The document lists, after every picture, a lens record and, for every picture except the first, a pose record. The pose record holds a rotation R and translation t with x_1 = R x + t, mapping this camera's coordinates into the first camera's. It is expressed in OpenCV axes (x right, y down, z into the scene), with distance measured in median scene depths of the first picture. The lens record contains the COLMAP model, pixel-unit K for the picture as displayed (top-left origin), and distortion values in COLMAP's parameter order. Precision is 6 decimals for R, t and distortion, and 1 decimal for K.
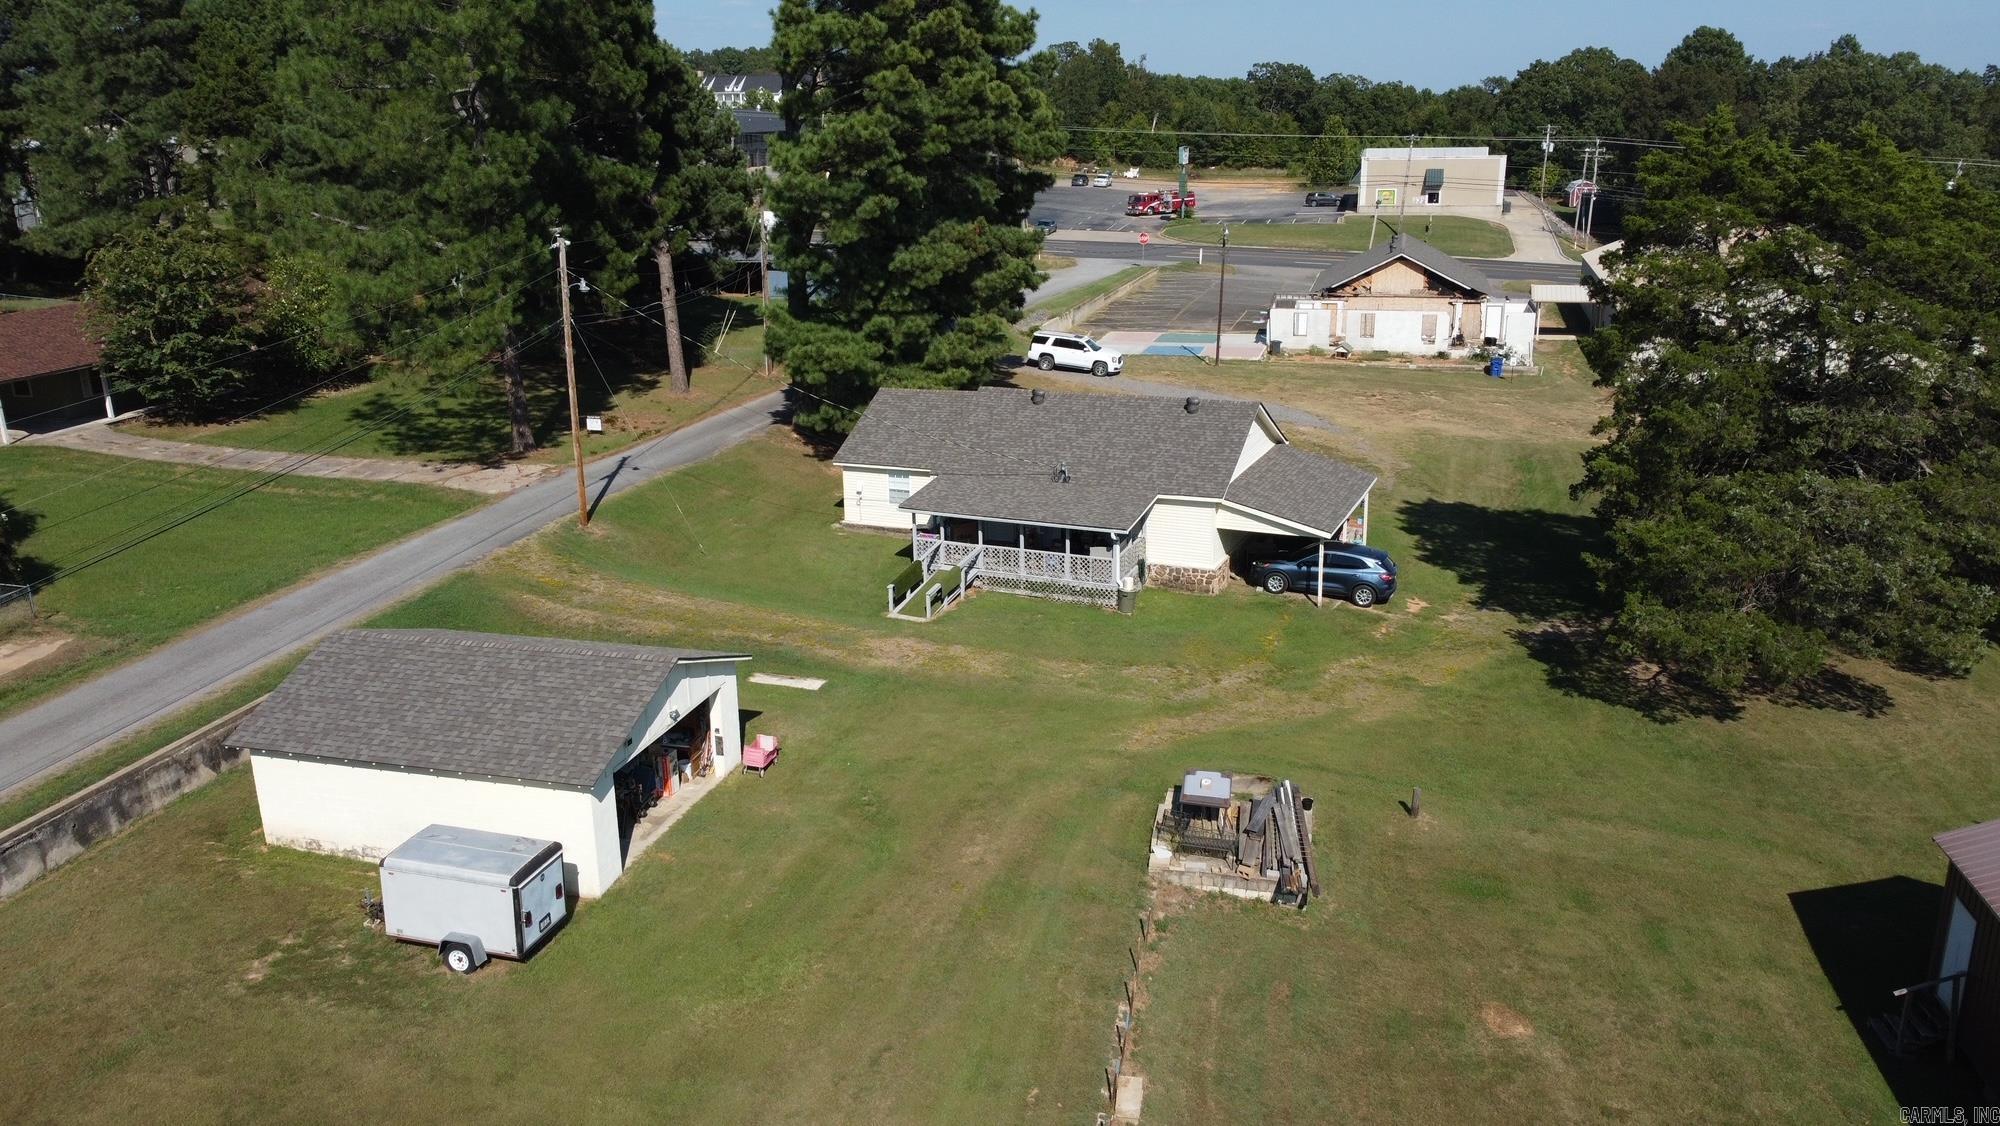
lens RADIAL K [[1514.9, 0, 997.1], [0, 1514.9, 552.0], [0, 0, 1]] dist [0.005053, -0.010018]
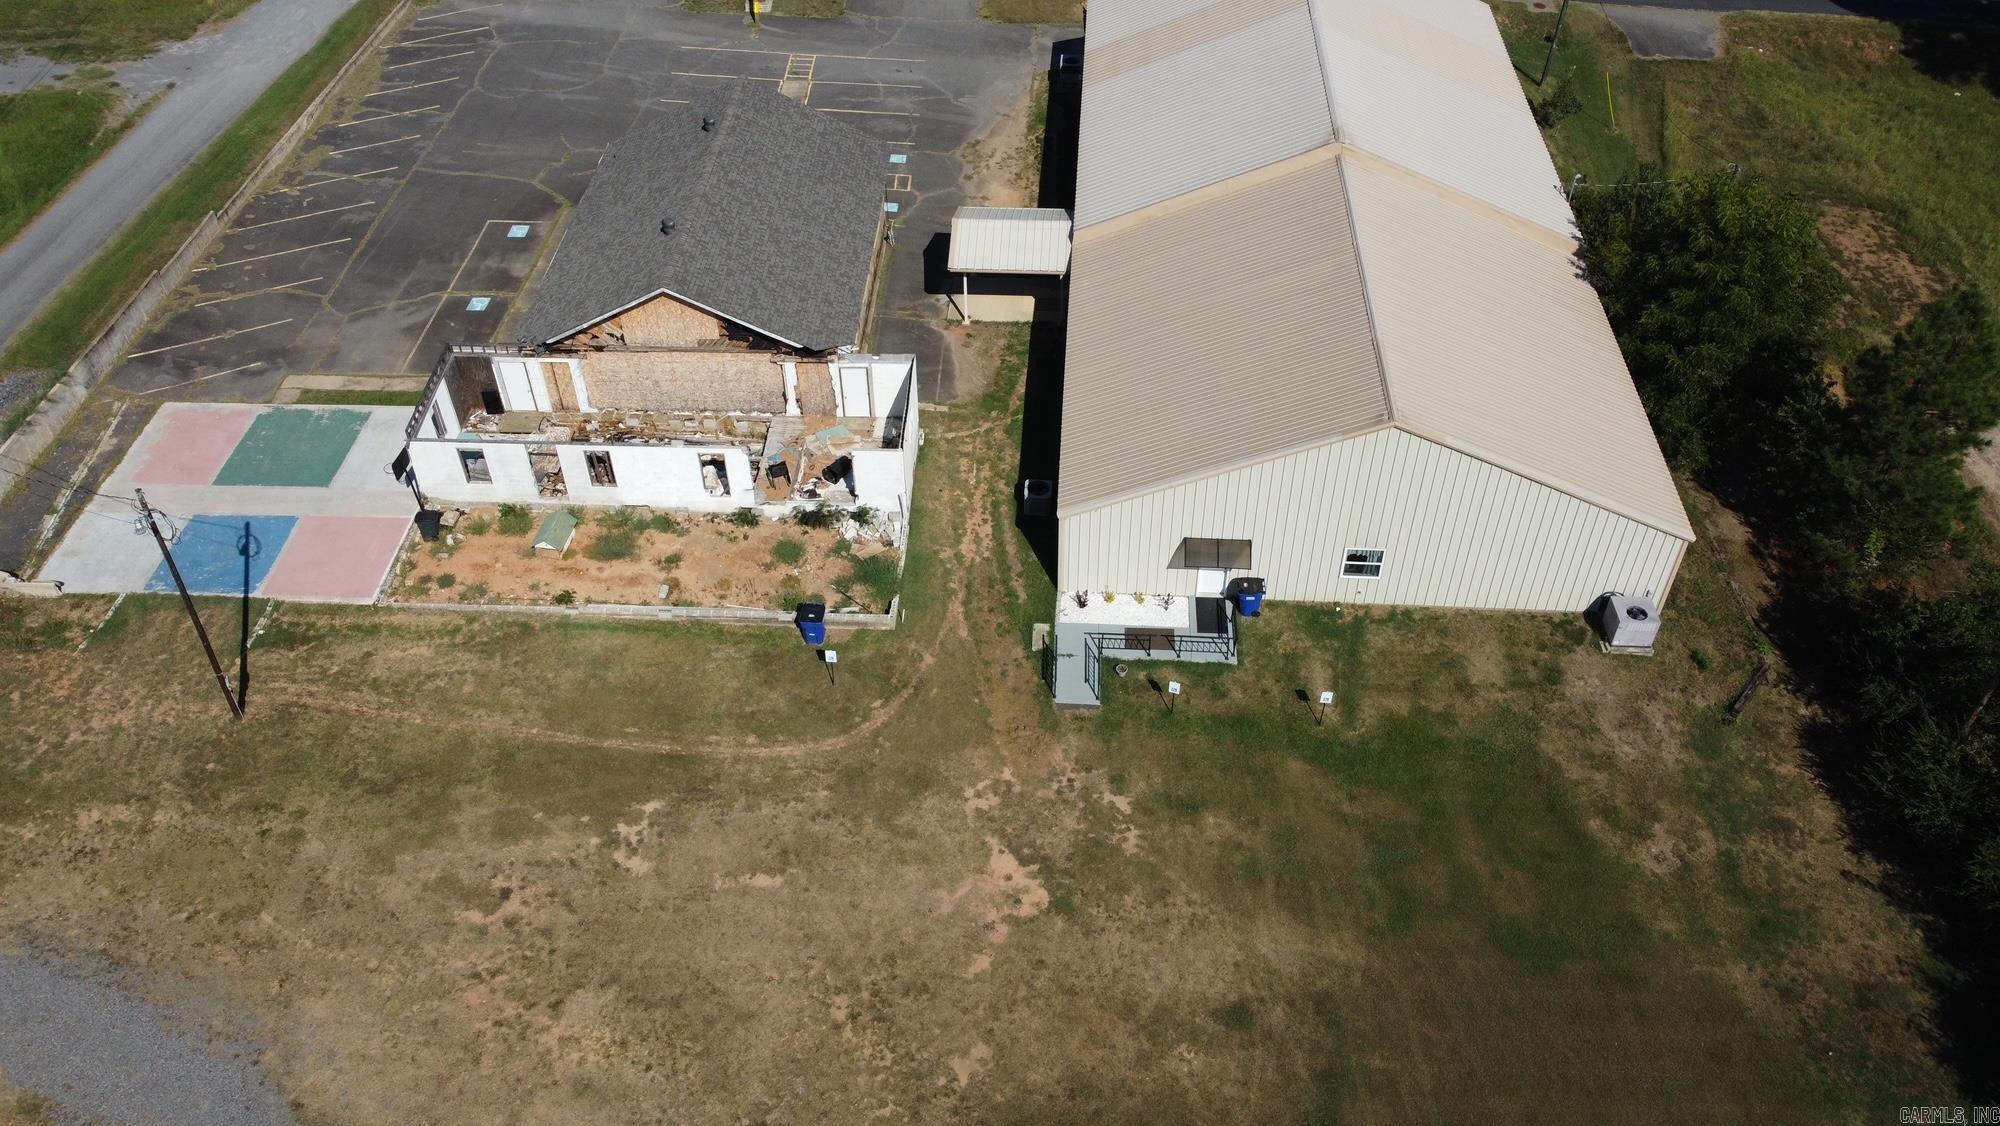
lens RADIAL K [[1514.9, 0, 1017.1], [0, 1514.9, 560.3], [0, 0, 1]] dist [0.005053, -0.010018]
pose [[0.976214, -0.137181, 0.167893, 0.441201], [0.052125, 0.900164, 0.432422, -0.507434], [-0.210451, -0.413385, 0.885903, 0.757488]]
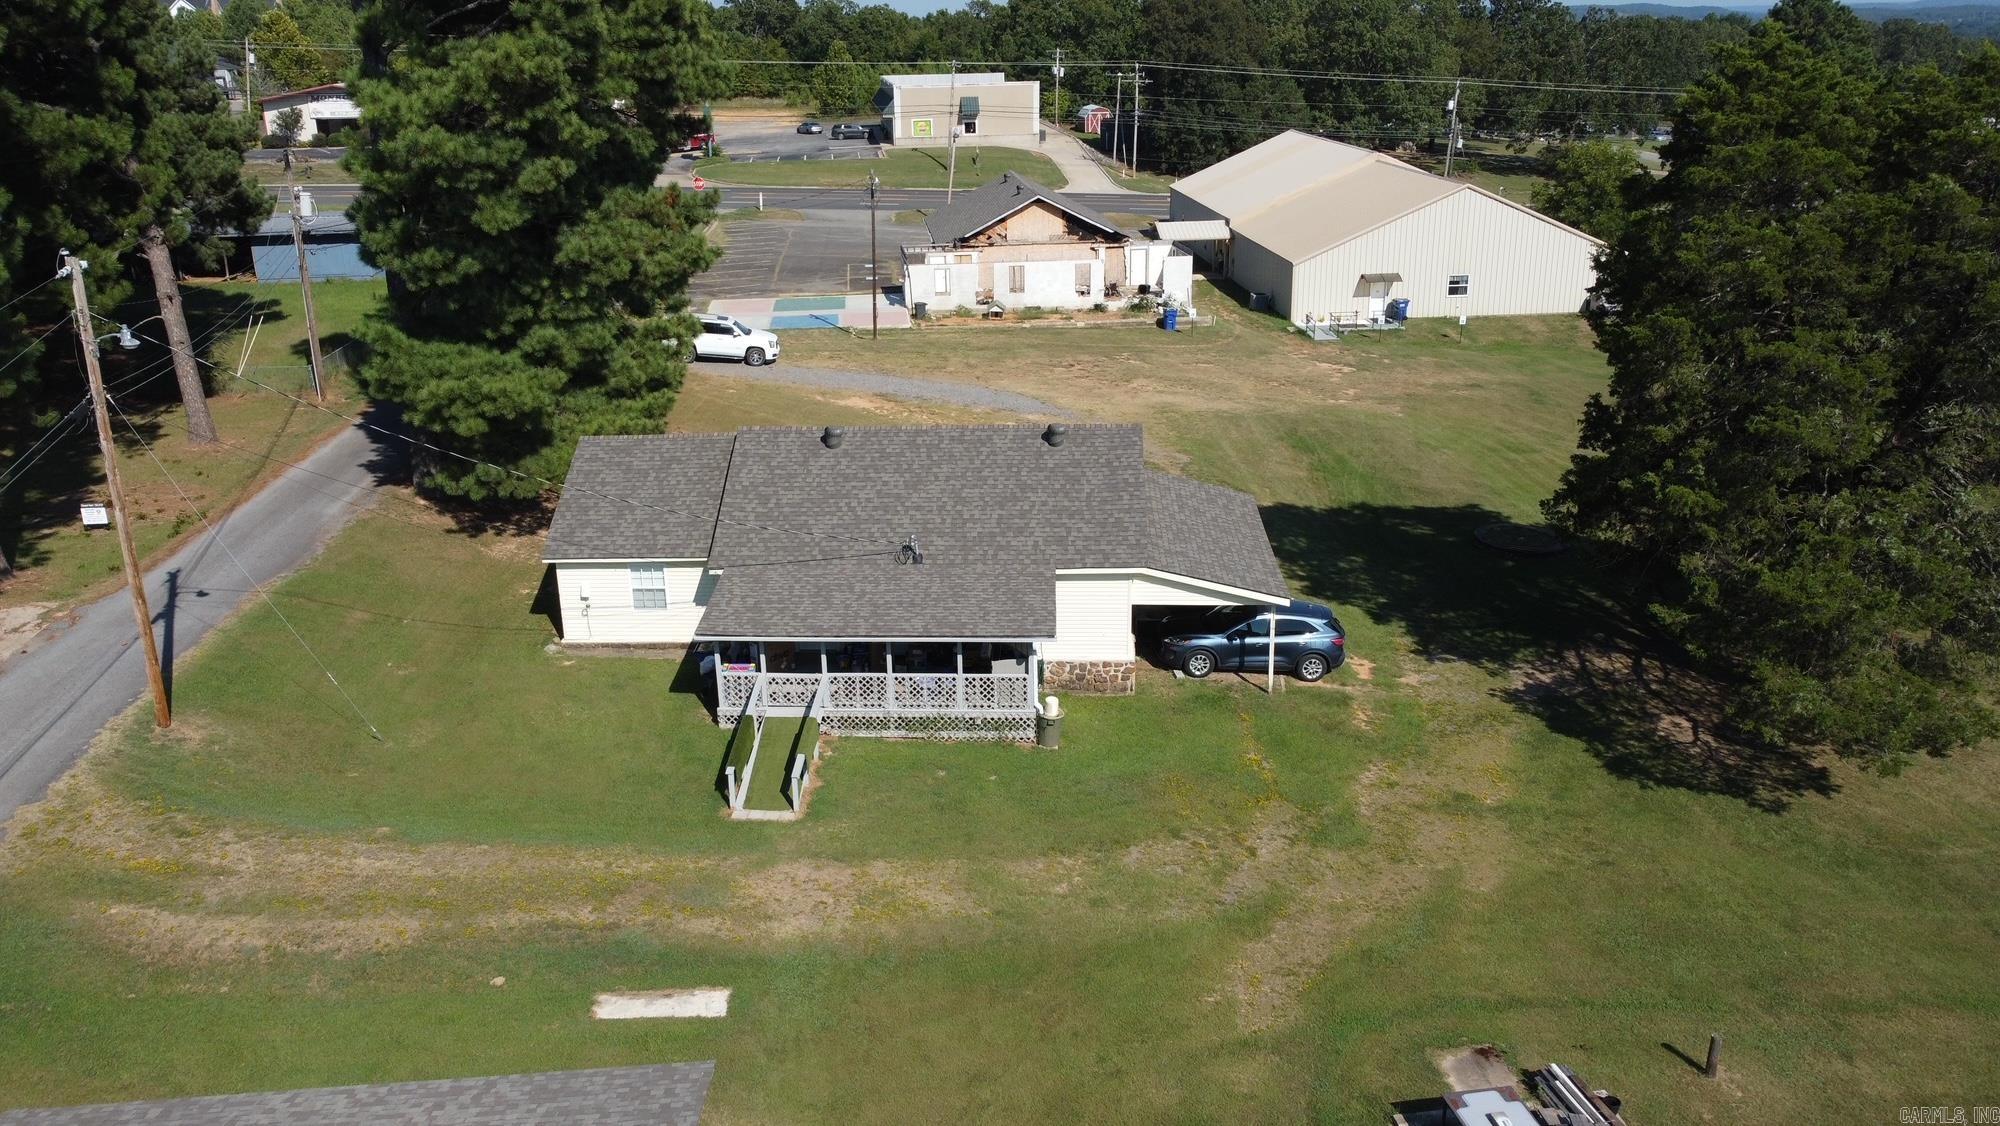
lens RADIAL K [[1514.9, 0, 992.1], [0, 1514.9, 556.5], [0, 0, 1]] dist [0.005053, -0.010018]
pose [[0.937684, -0.116186, 0.327490, -0.118319], [0.100662, 0.992859, 0.064022, -0.070170], [-0.332590, -0.027067, 0.942683, 0.248240]]
